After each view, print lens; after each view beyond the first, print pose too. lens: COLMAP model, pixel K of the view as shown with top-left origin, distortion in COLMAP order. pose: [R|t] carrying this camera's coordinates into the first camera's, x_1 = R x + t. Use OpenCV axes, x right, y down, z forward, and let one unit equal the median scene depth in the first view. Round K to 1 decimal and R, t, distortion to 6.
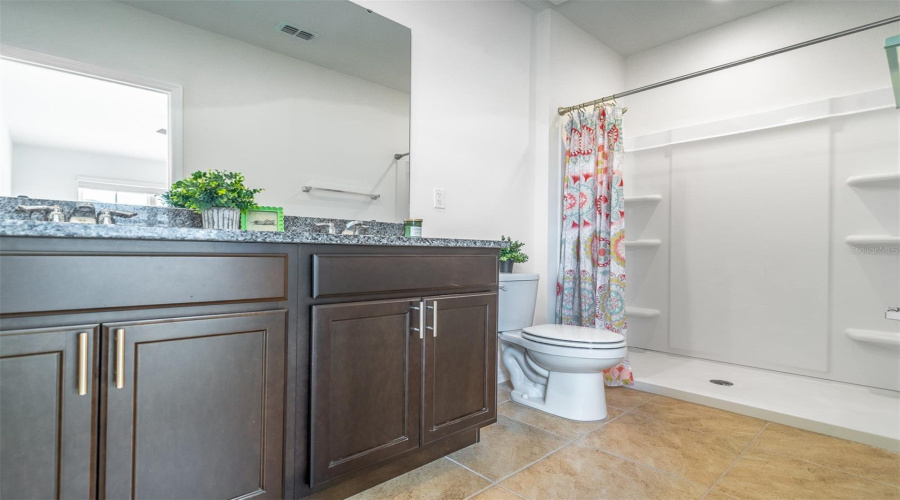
lens RADIAL K [[429.0, 0, 450.0], [0, 429.0, 250.0], [0, 0, 1]] dist [0.010008, -0.000233]
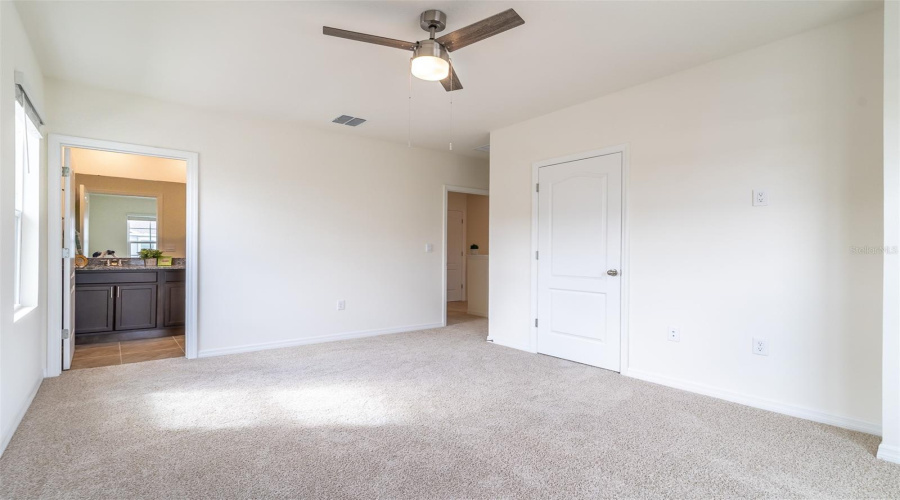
lens RADIAL K [[429.0, 0, 450.0], [0, 429.0, 250.0], [0, 0, 1]] dist [0.010008, -0.000233]
pose [[0.996413, -0.007535, -0.084287, 3.429692], [0.007557, 0.999971, -0.000048, -0.219579], [0.084285, -0.000590, 0.996442, -3.607552]]
